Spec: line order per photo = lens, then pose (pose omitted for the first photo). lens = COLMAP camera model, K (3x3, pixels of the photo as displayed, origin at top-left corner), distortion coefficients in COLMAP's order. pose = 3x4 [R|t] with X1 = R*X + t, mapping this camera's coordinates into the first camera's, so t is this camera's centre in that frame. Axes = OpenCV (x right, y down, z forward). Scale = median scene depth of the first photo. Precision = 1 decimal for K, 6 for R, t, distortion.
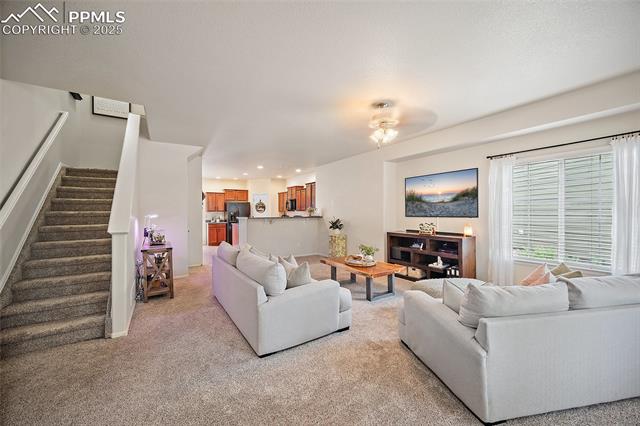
lens RADIAL K [[260.1, 0, 313.9], [0, 260.1, 212.3], [0, 0, 1]] dist [-0.002042, -0.000101]
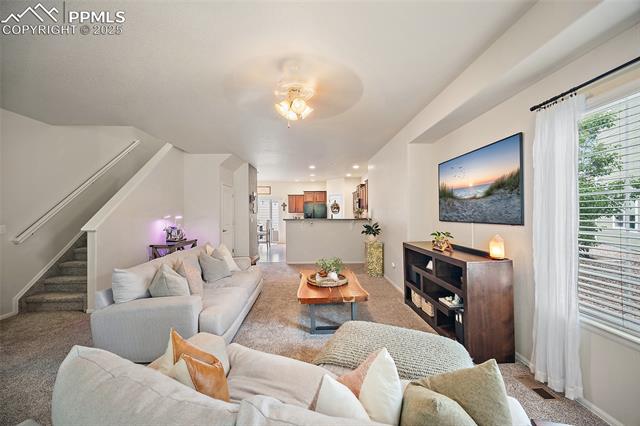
lens RADIAL K [[260.1, 0, 318.6], [0, 260.1, 212.8], [0, 0, 1]] dist [-0.002042, -0.000101]
pose [[0.854033, 0.001266, -0.520218, 0.453307], [-0.001709, 0.999998, -0.000372, -0.004159], [0.520216, 0.001206, 0.854034, 0.269334]]
